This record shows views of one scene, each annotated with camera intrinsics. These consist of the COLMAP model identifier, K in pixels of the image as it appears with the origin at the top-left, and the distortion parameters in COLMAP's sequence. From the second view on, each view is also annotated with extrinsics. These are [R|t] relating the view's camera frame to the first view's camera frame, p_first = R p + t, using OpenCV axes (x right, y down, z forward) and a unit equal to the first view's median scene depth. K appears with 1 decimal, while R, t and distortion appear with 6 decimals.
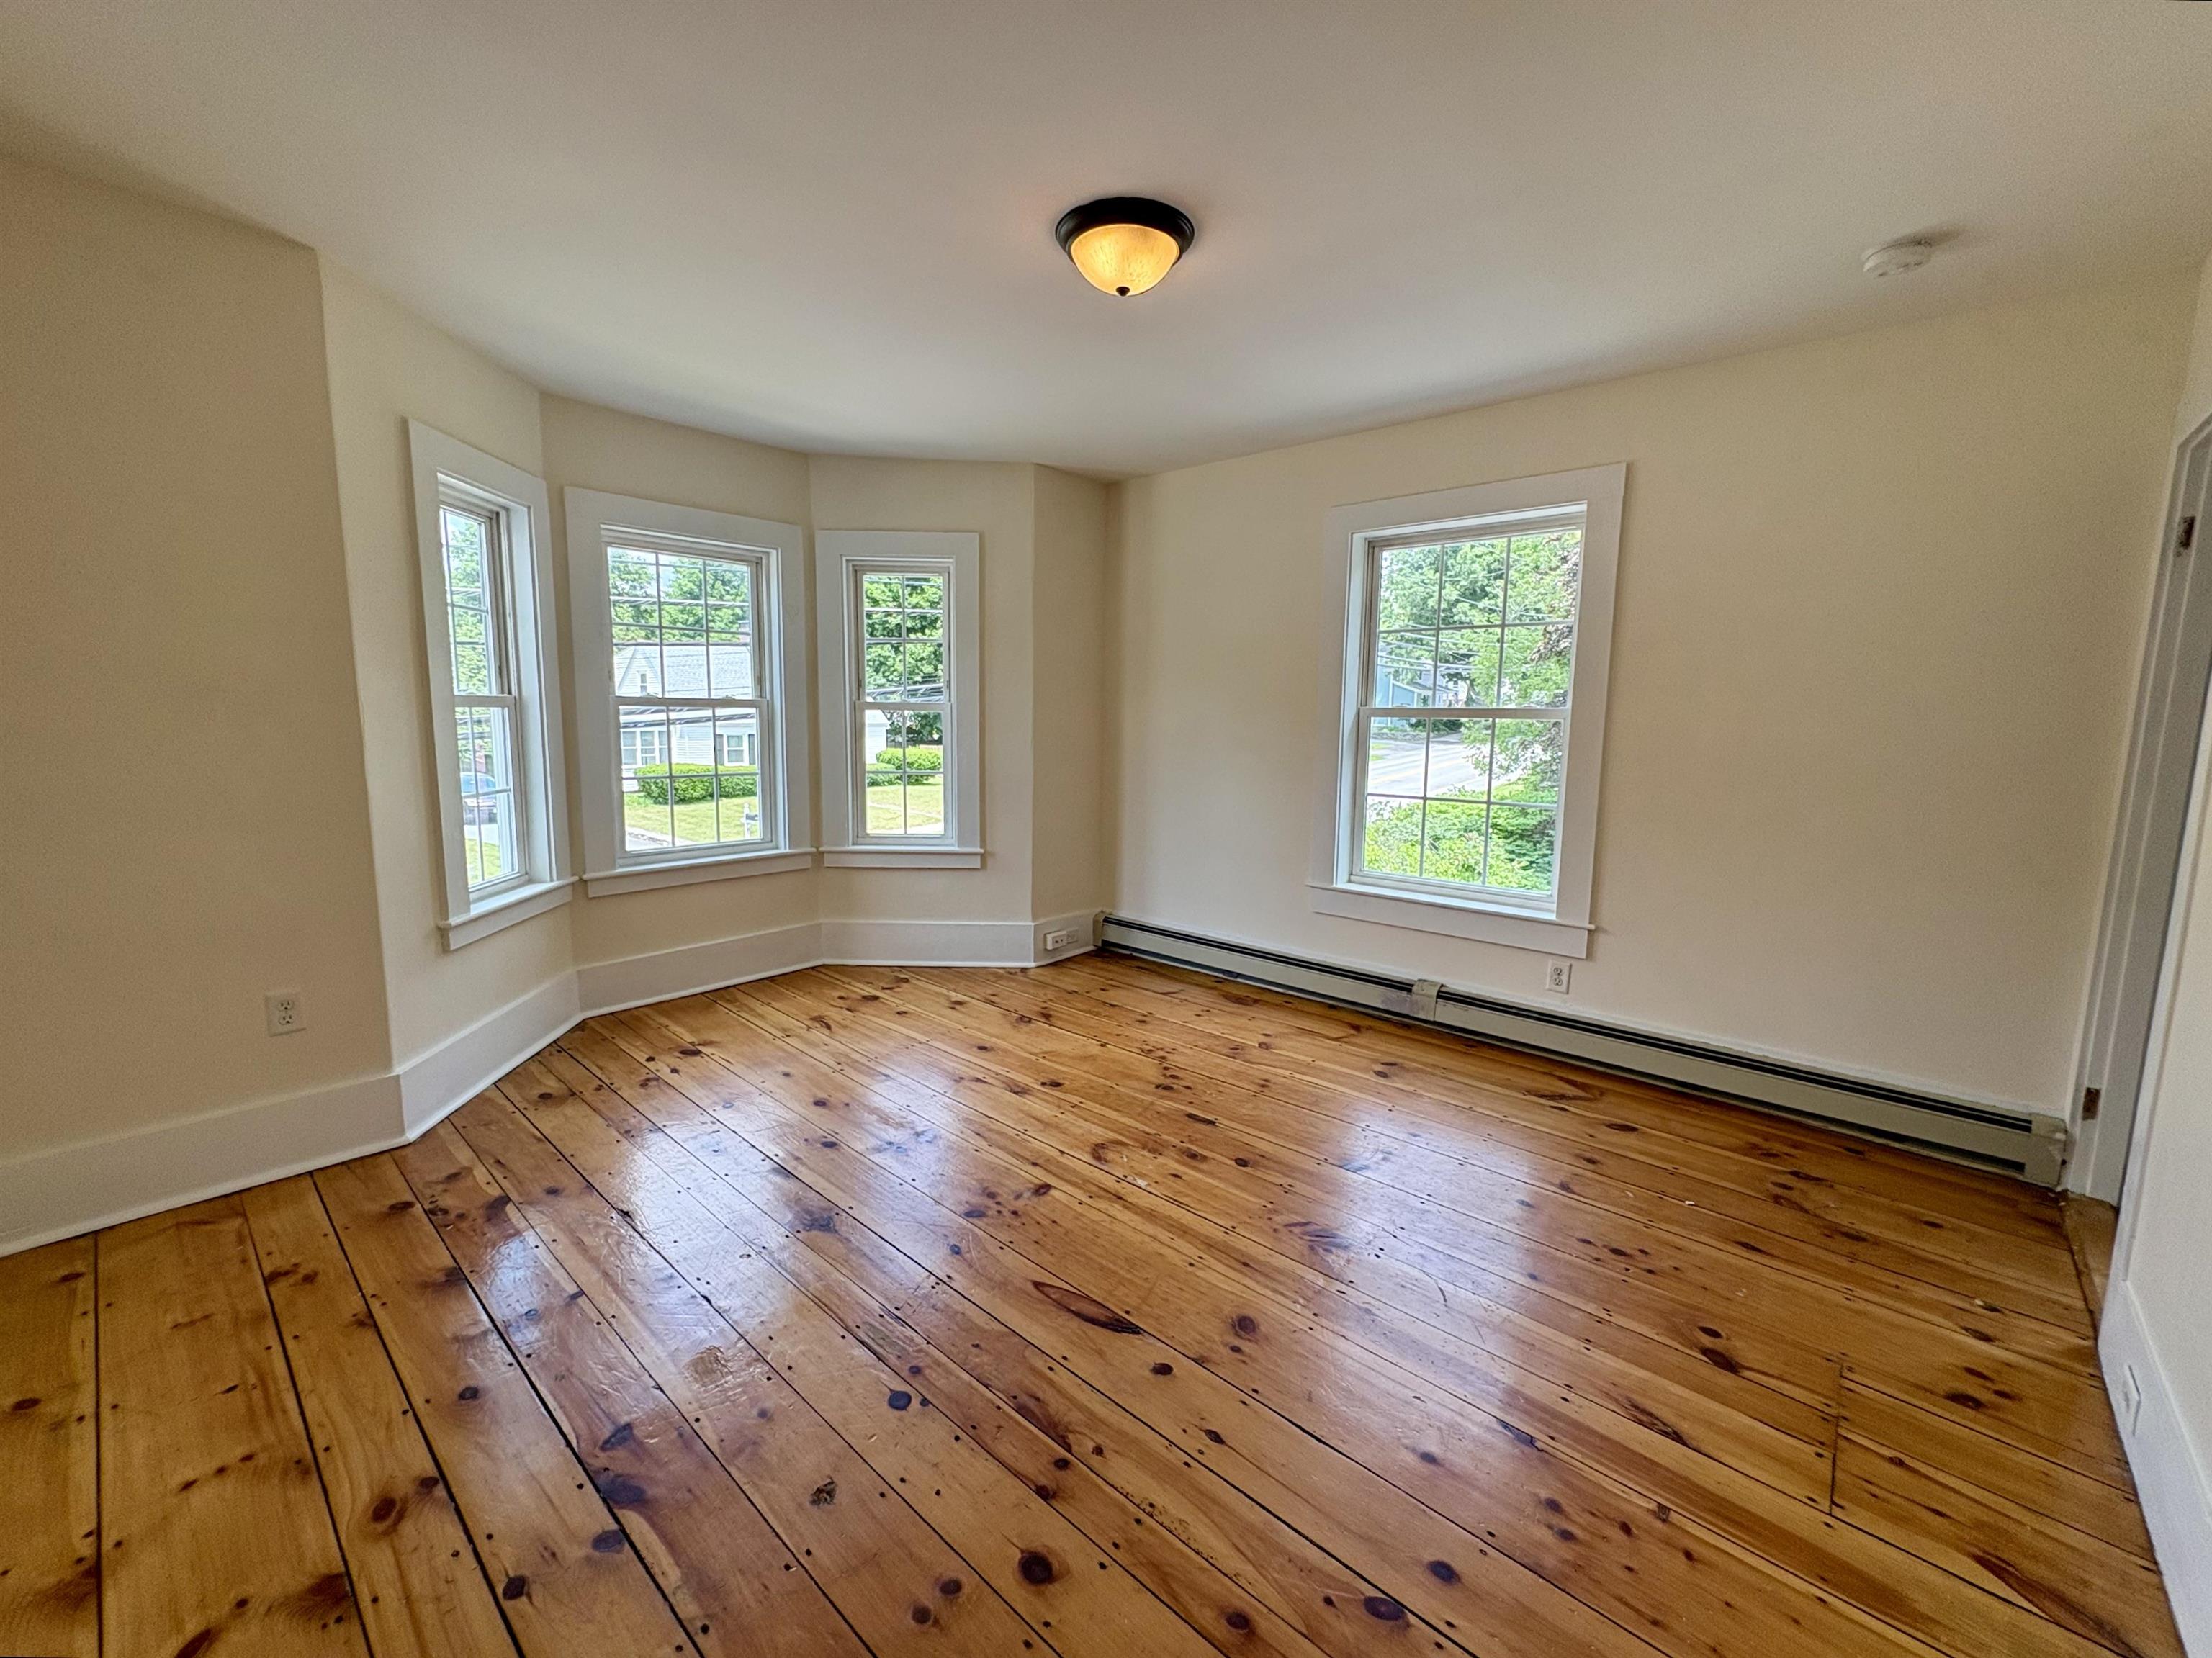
lens RADIAL K [[894.9, 0, 1115.0], [0, 894.9, 830.3], [0, 0, 1]] dist [0.000761, 0.000049]
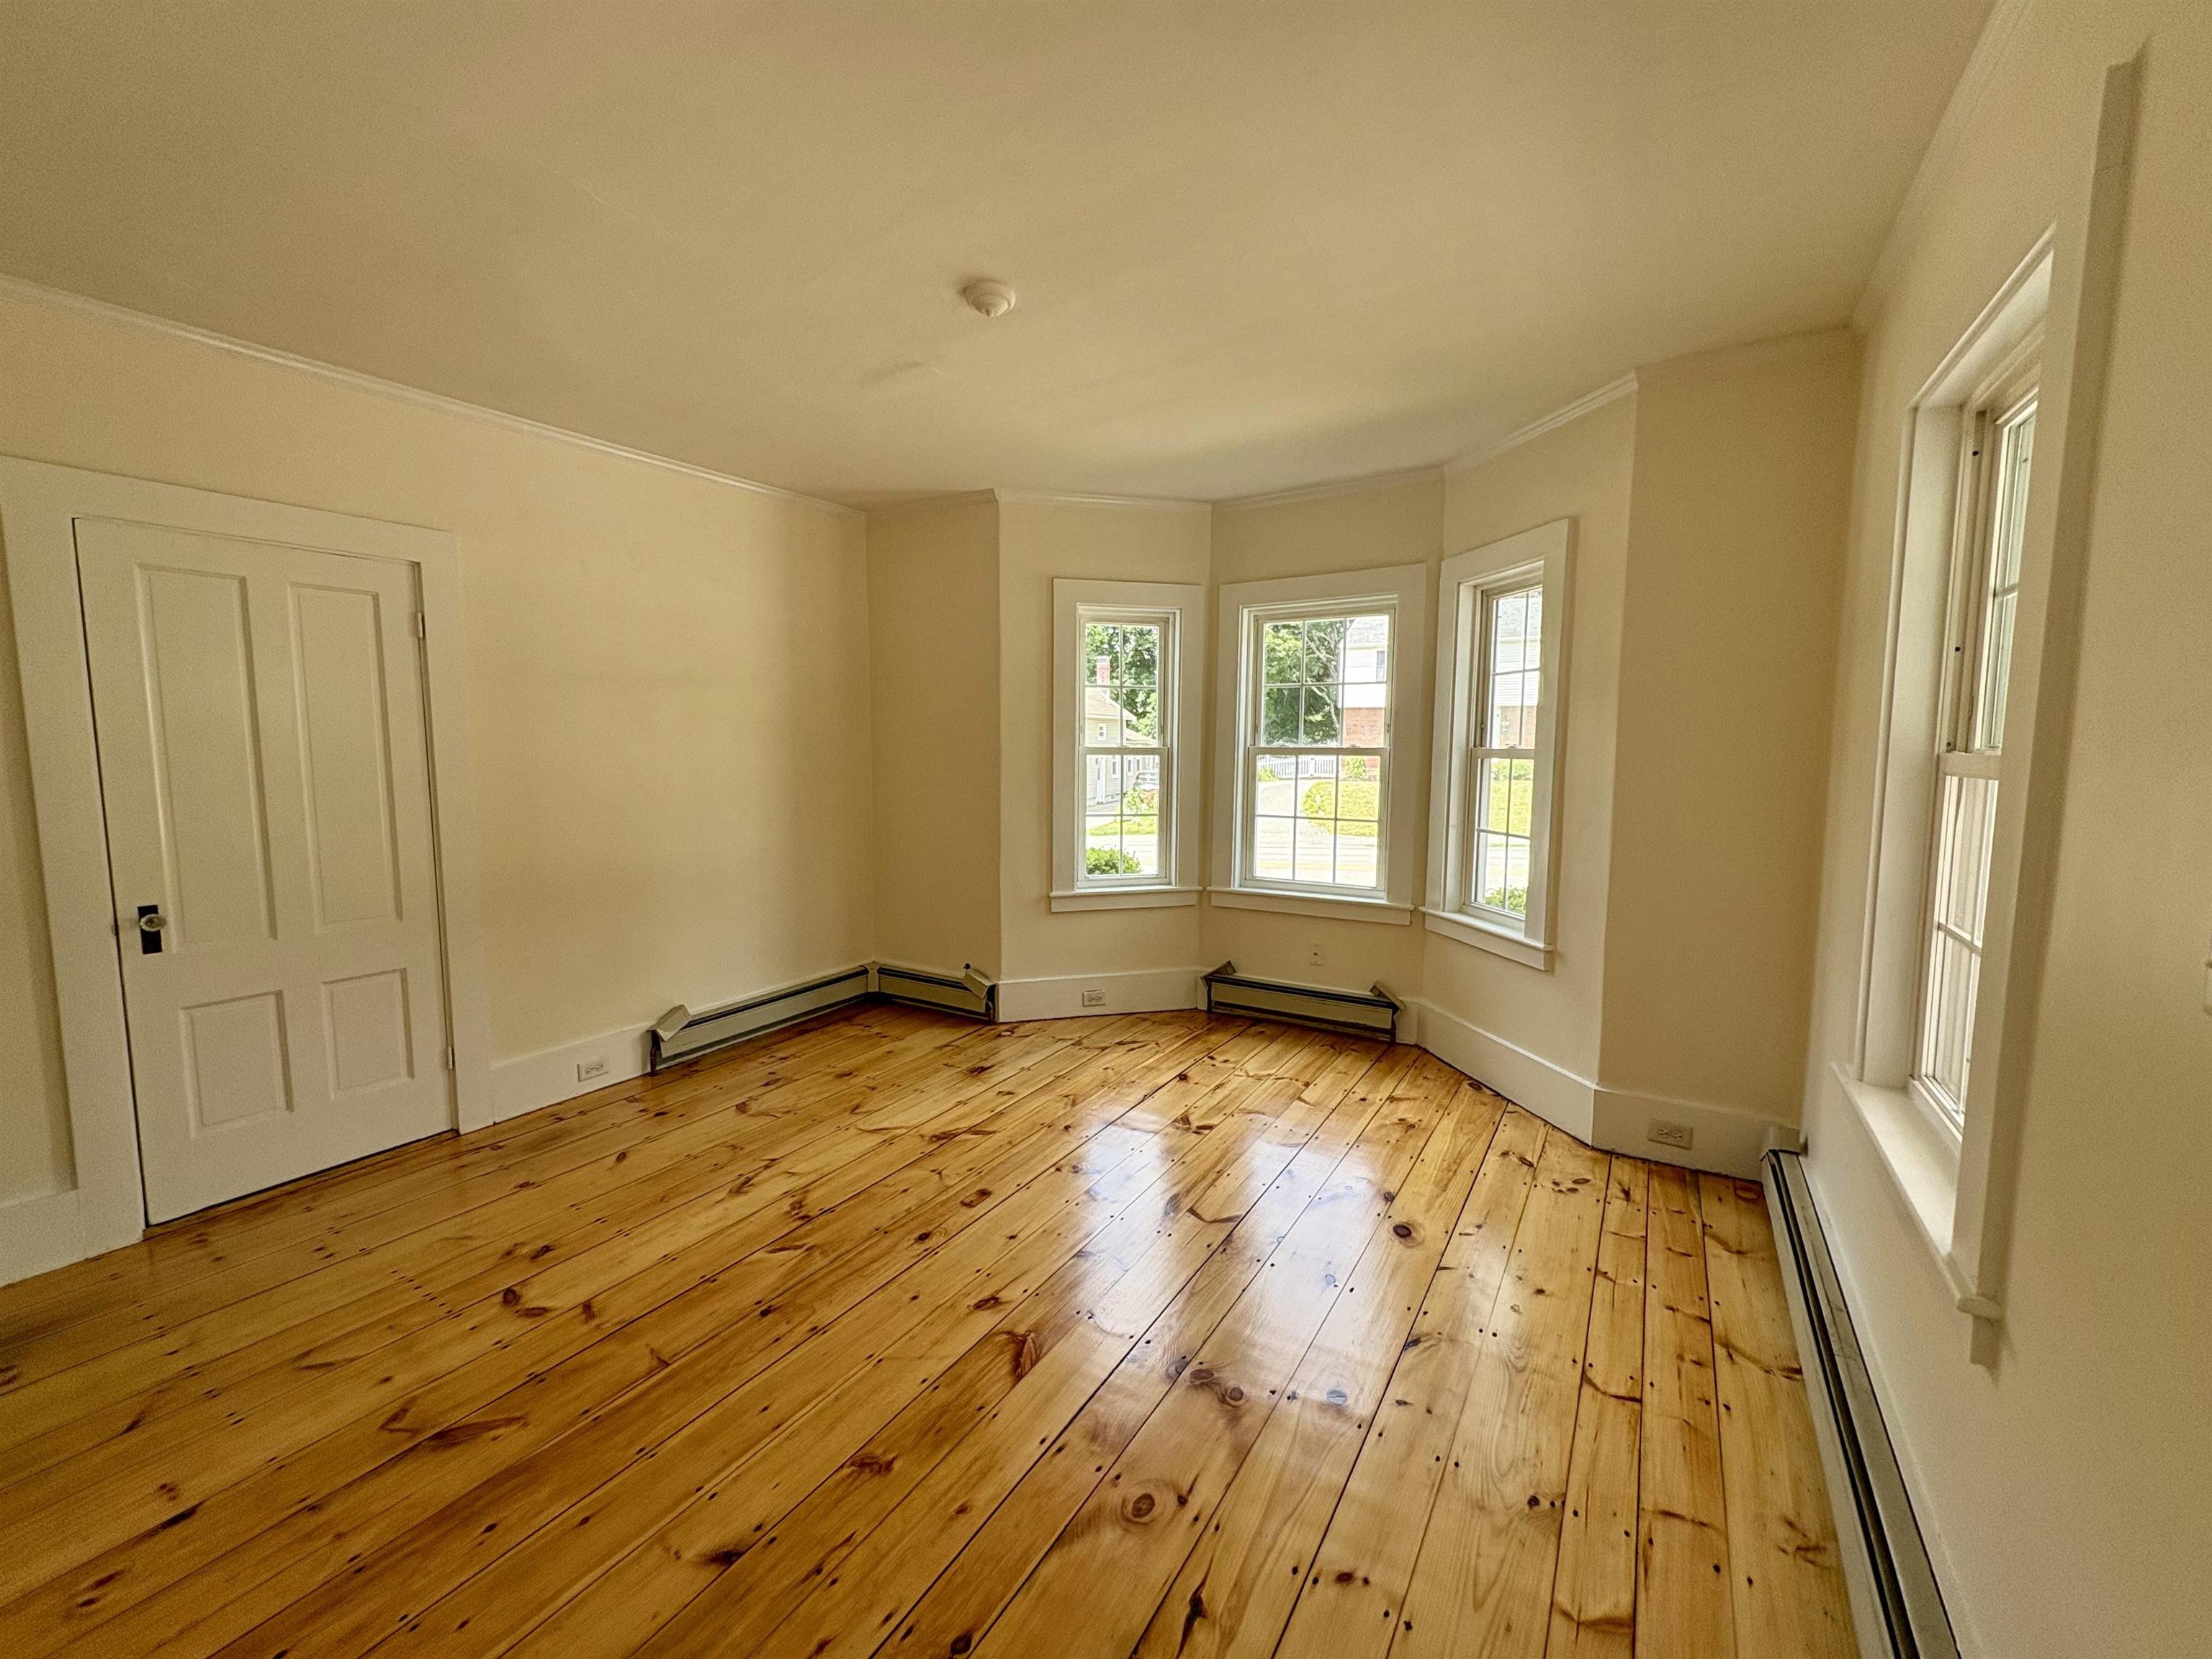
lens RADIAL K [[895.0, 0, 1111.3], [0, 895.0, 827.2], [0, 0, 1]] dist [0.000761, 0.000049]
pose [[0.191963, 0.074306, -0.978585, 0.635349], [-0.132626, 0.989947, 0.049153, -0.081708], [0.972399, 0.120350, 0.199888, 0.635303]]
